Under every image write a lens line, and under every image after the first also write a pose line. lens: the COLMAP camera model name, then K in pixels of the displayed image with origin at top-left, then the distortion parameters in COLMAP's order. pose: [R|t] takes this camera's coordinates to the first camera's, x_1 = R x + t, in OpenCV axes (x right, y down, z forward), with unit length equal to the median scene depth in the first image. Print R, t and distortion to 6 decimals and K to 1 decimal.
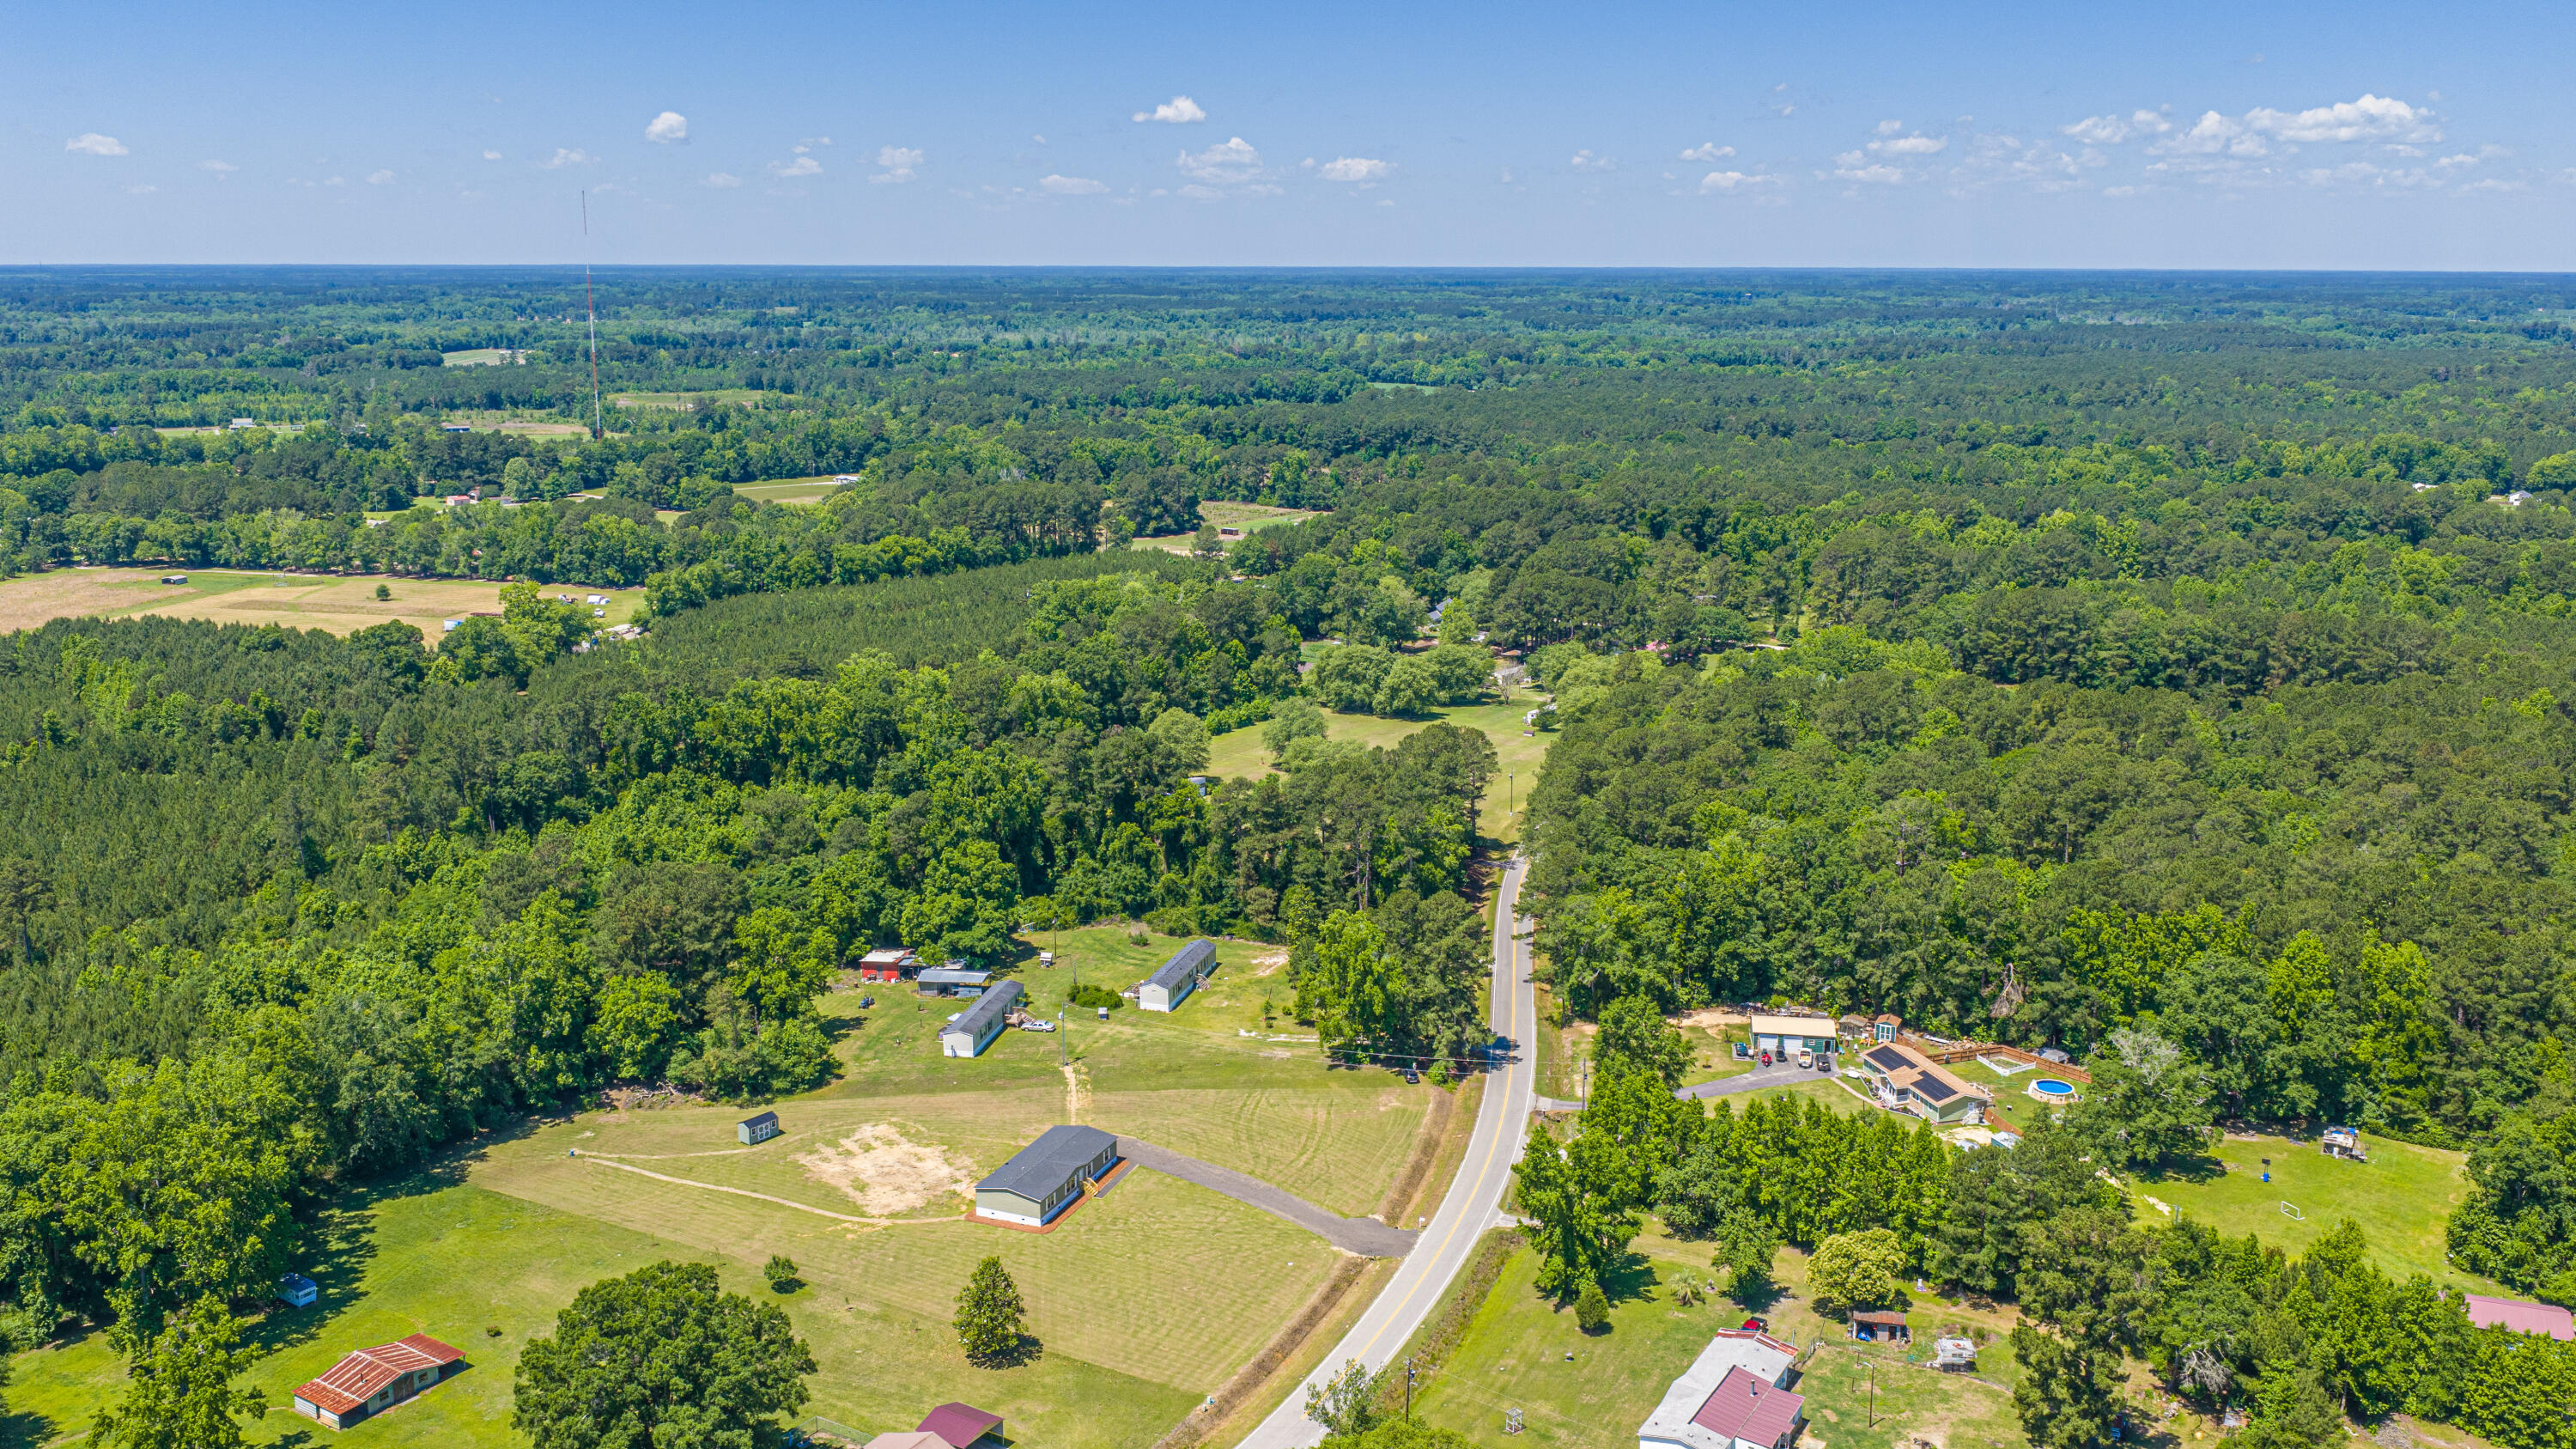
lens RADIAL K [[2140.0, 0, 1294.0], [0, 2140.0, 720.4], [0, 0, 1]] dist [0.031249, -0.064327]
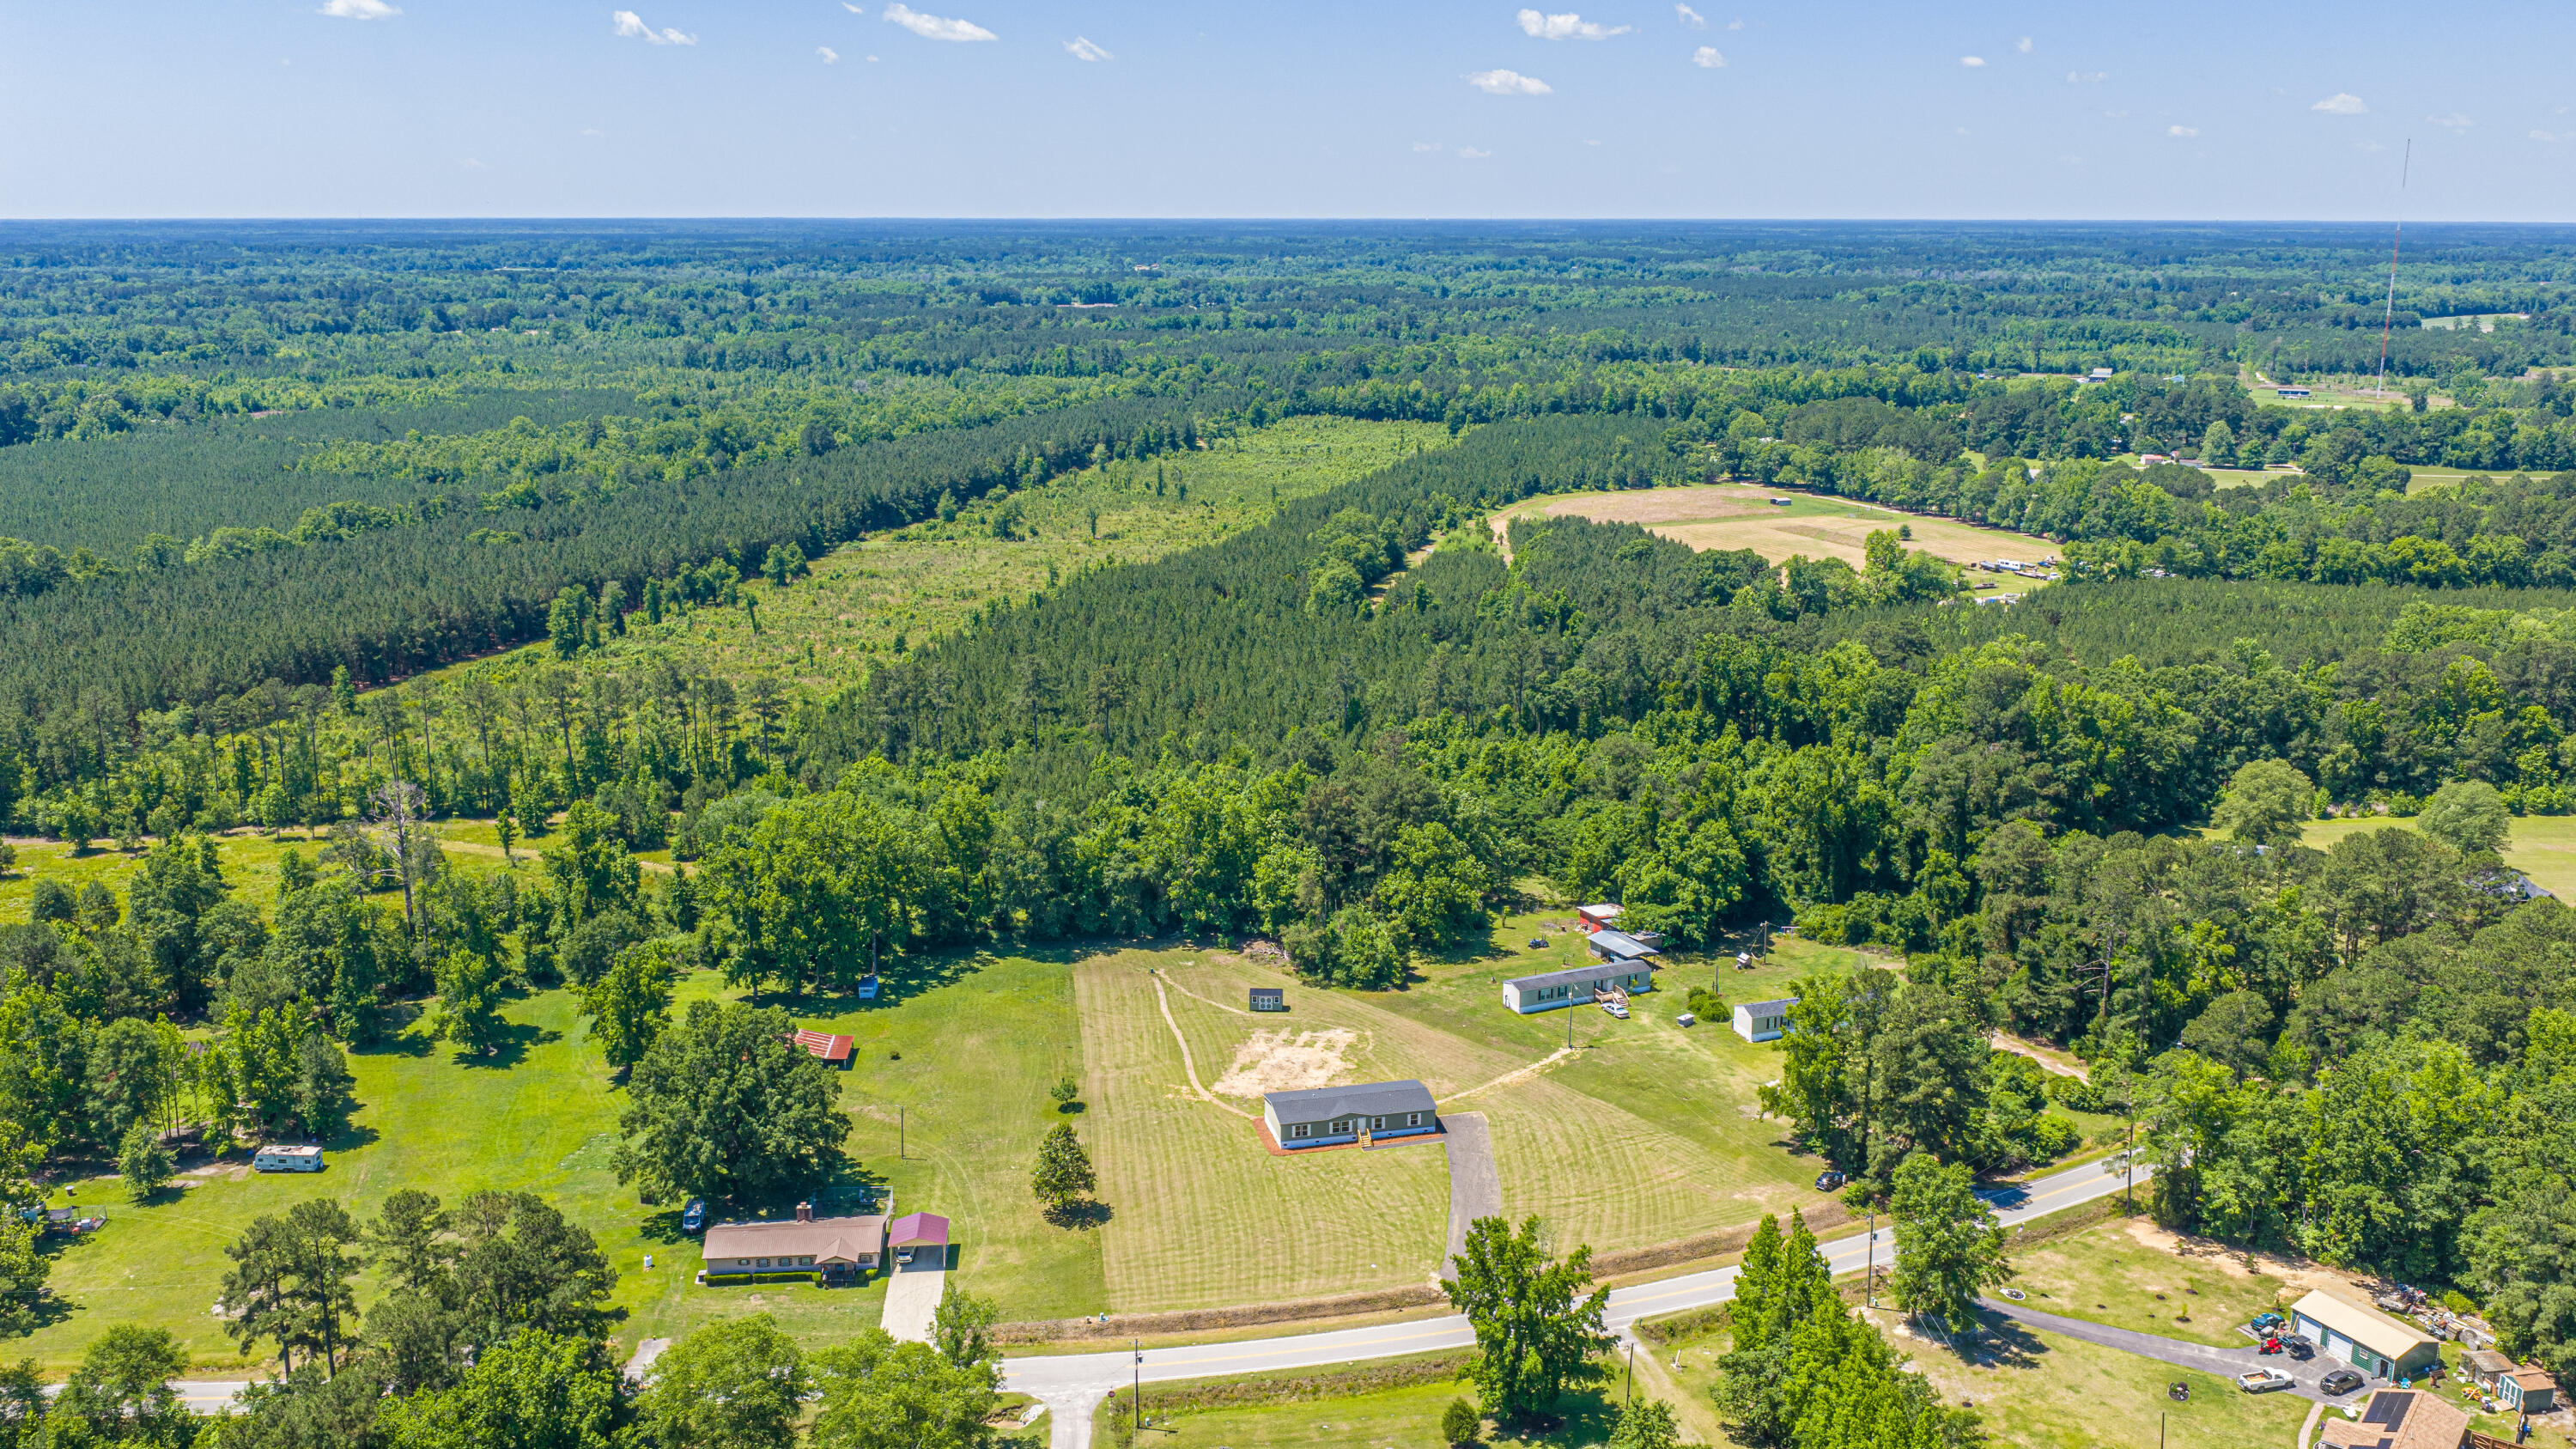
lens RADIAL K [[2140.0, 0, 1274.7], [0, 2140.0, 711.2], [0, 0, 1]] dist [0.031249, -0.064327]
pose [[0.588383, 0.182908, -0.787623, 0.378425], [-0.171164, 0.980179, 0.099759, -0.041796], [0.790259, 0.076116, 0.608028, 0.206747]]
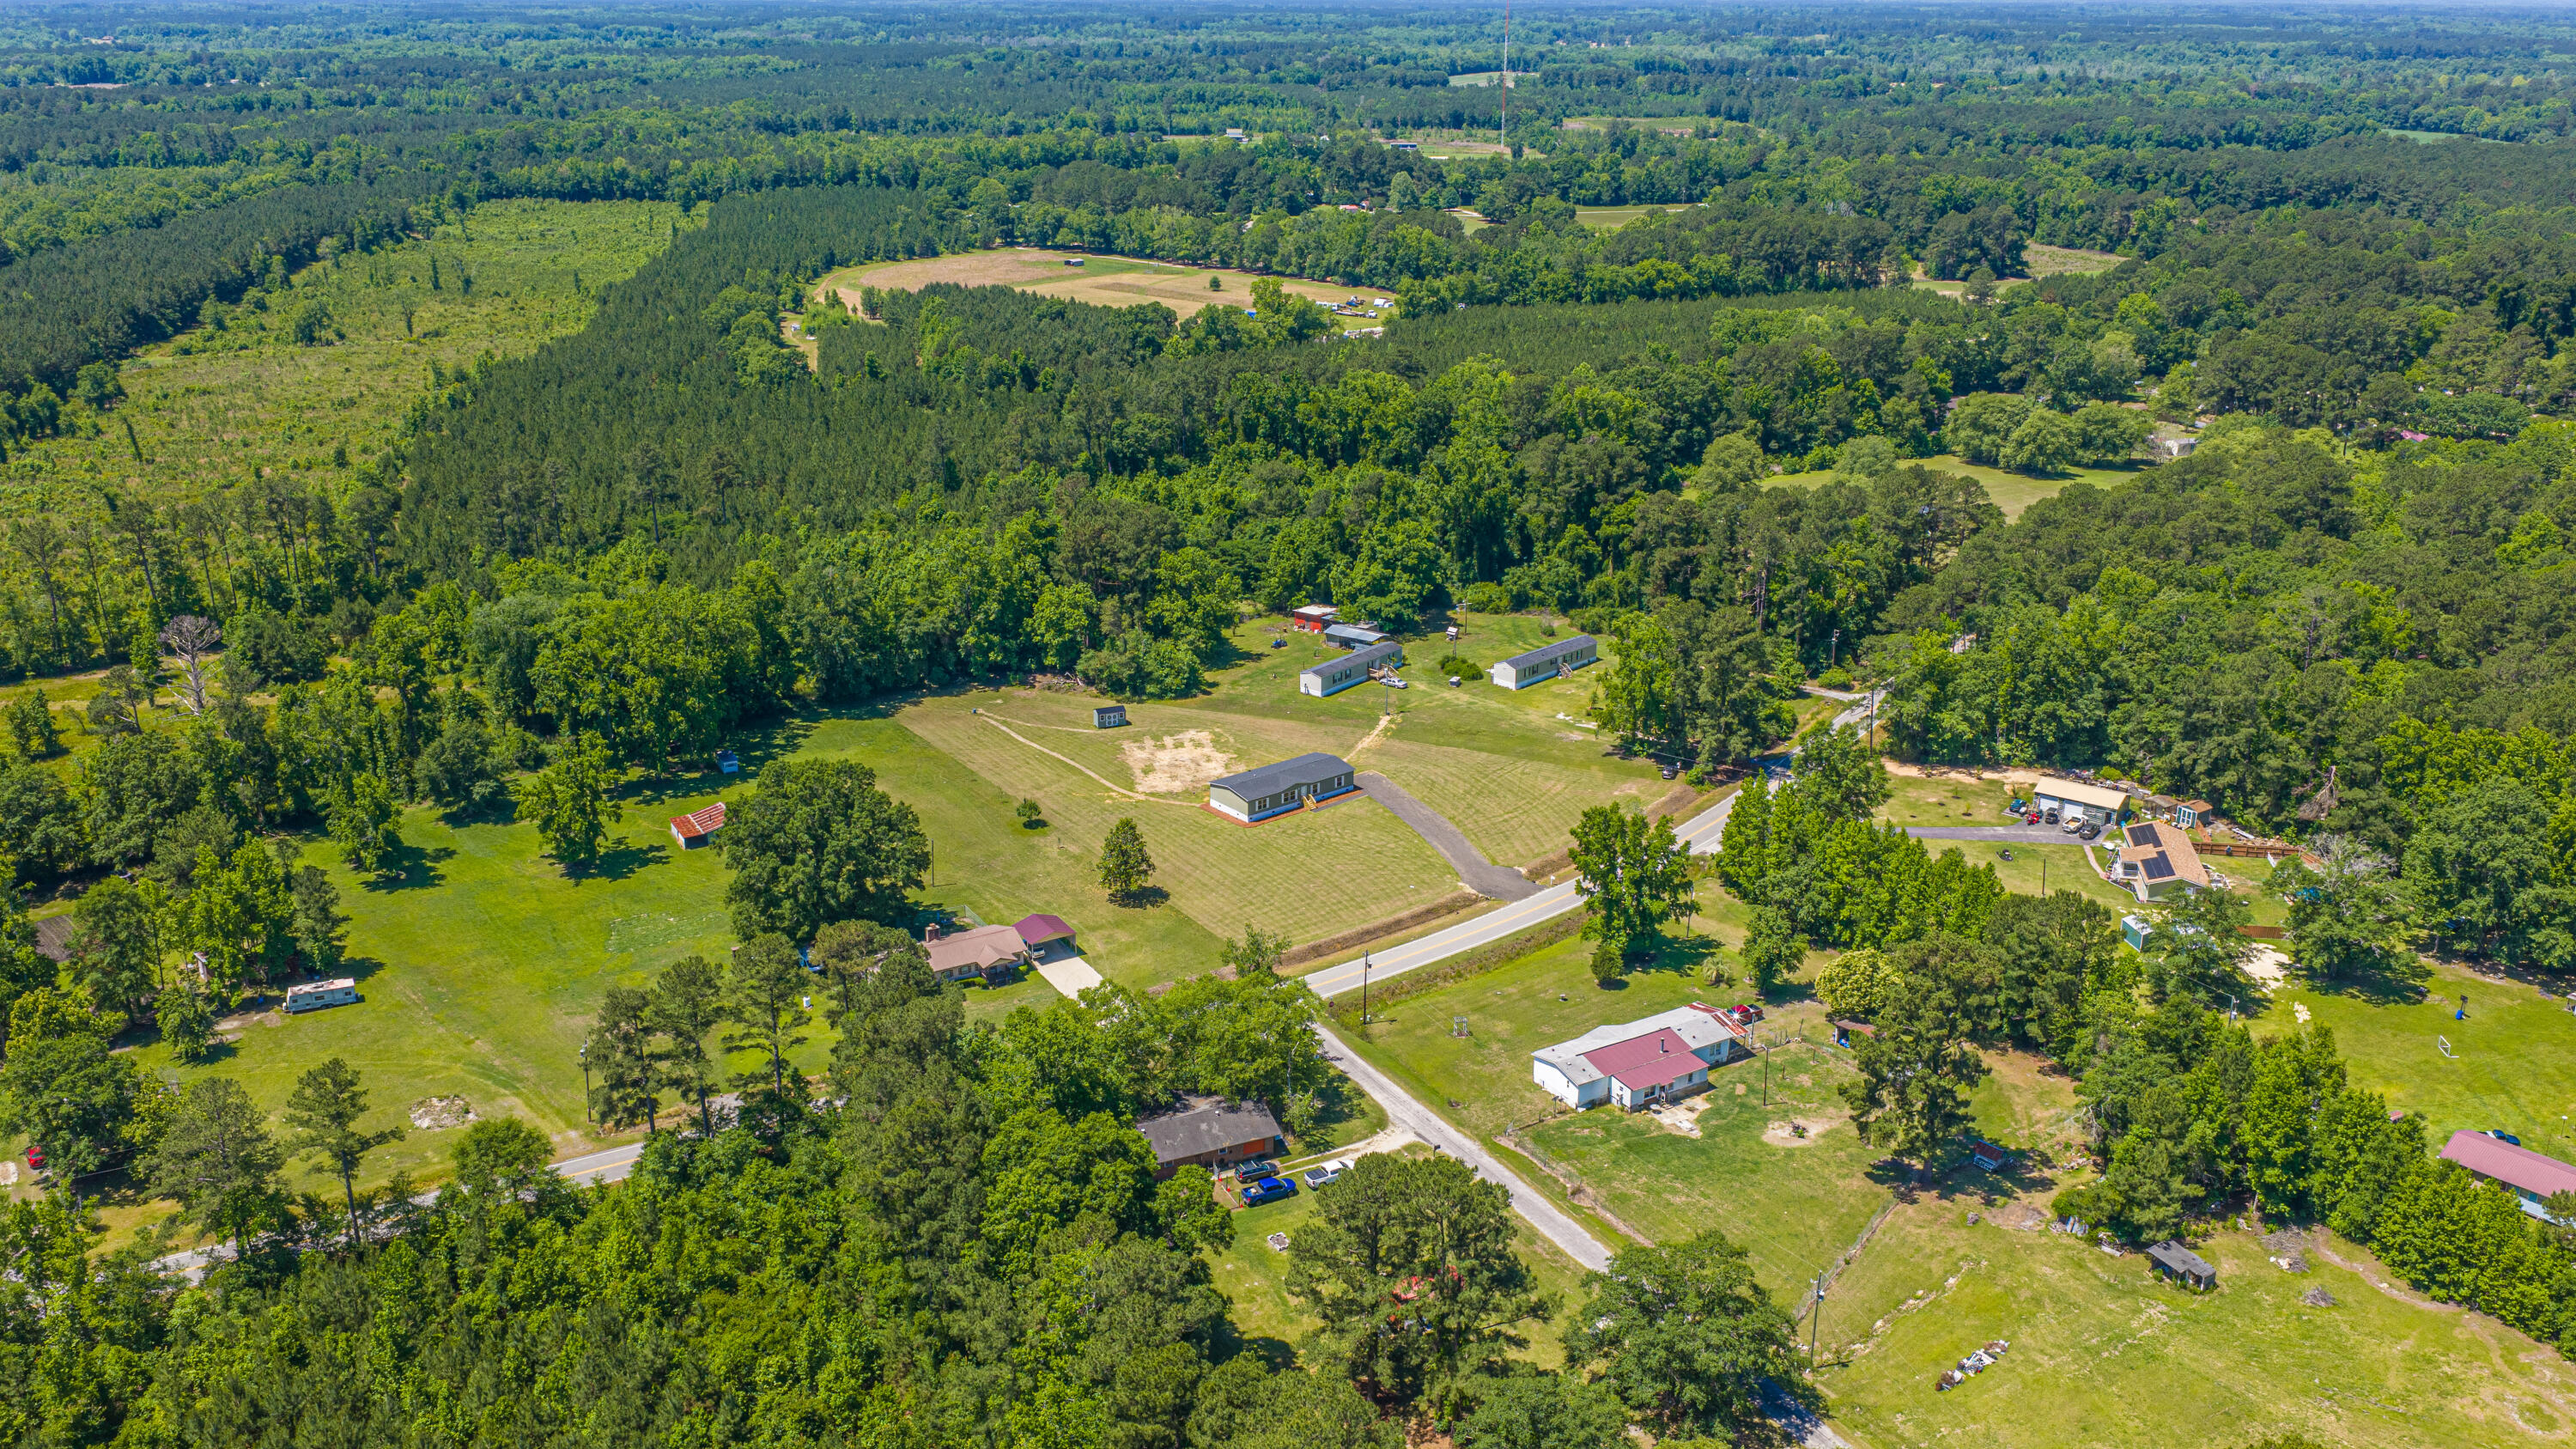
lens RADIAL K [[2140.0, 0, 1281.4], [0, 2140.0, 737.4], [0, 0, 1]] dist [0.031249, -0.064327]
pose [[0.882802, 0.159051, -0.442000, 0.240185], [-0.102391, 0.983463, 0.149389, 0.006381], [0.458451, -0.086624, 0.884488, -0.020358]]
